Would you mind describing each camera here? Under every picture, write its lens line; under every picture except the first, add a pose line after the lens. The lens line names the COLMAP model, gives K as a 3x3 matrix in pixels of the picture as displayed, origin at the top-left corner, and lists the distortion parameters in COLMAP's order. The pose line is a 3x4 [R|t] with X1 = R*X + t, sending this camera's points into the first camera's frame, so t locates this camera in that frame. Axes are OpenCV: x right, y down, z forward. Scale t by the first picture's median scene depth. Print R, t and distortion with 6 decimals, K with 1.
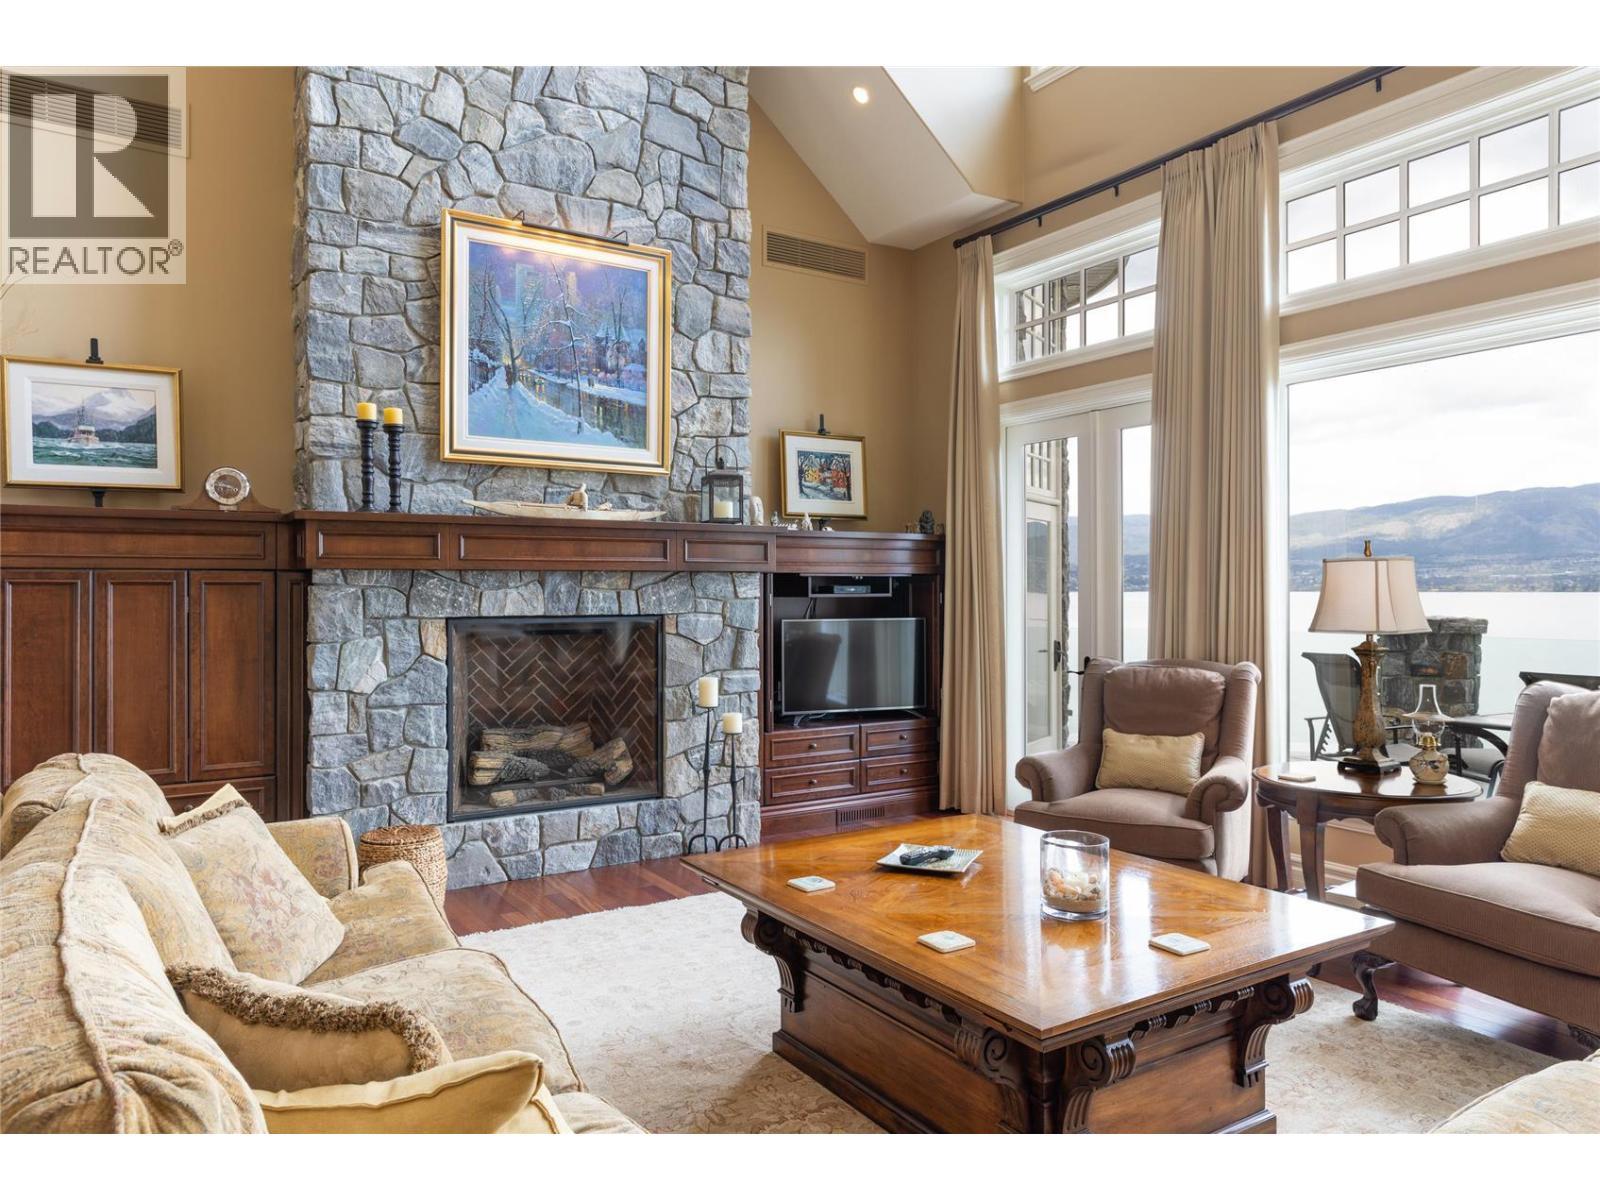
lens RADIAL K [[1067.0, 0, 797.2], [0, 1067.0, 579.8], [0, 0, 1]] dist [0.009818, -0.002618]
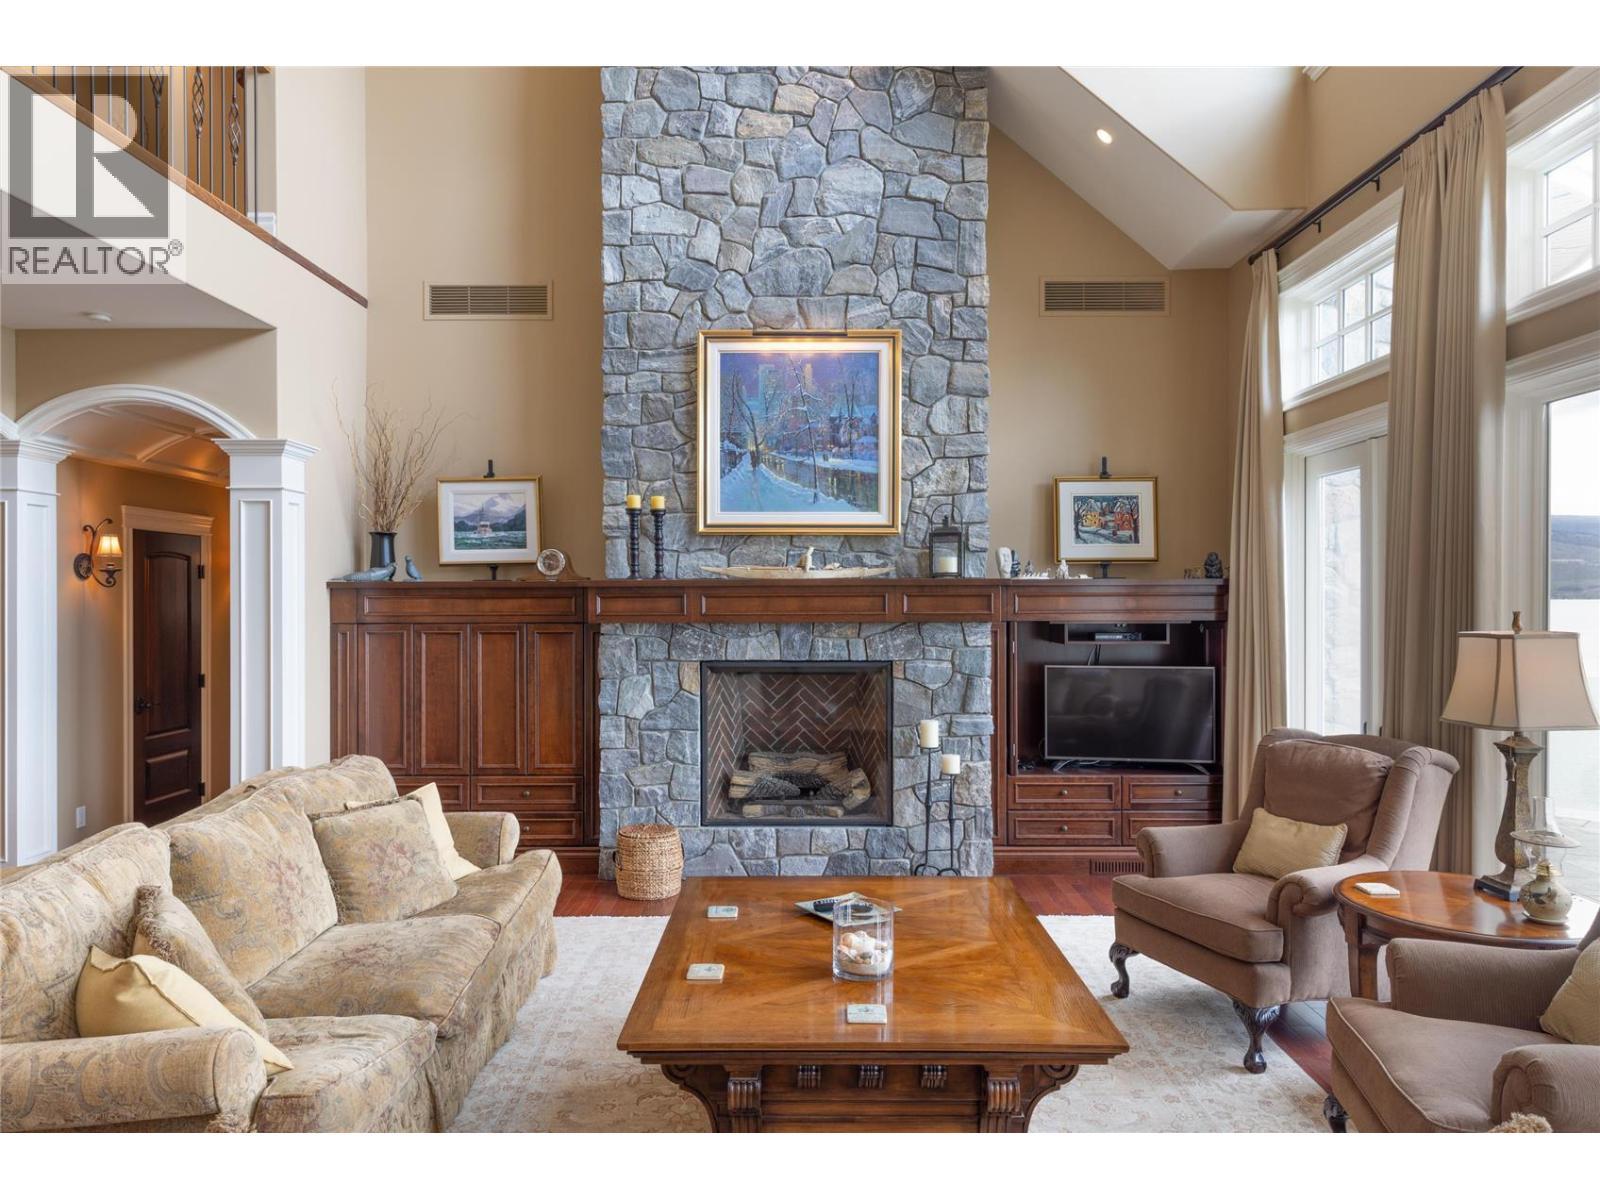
lens RADIAL K [[1067.0, 0, 795.3], [0, 1067.0, 594.8], [0, 0, 1]] dist [0.009818, -0.002618]
pose [[0.838432, -0.001135, -0.545005, 0.409197], [0.005259, 0.999968, 0.006009, -0.044793], [0.544981, -0.007904, 0.838411, 0.019038]]
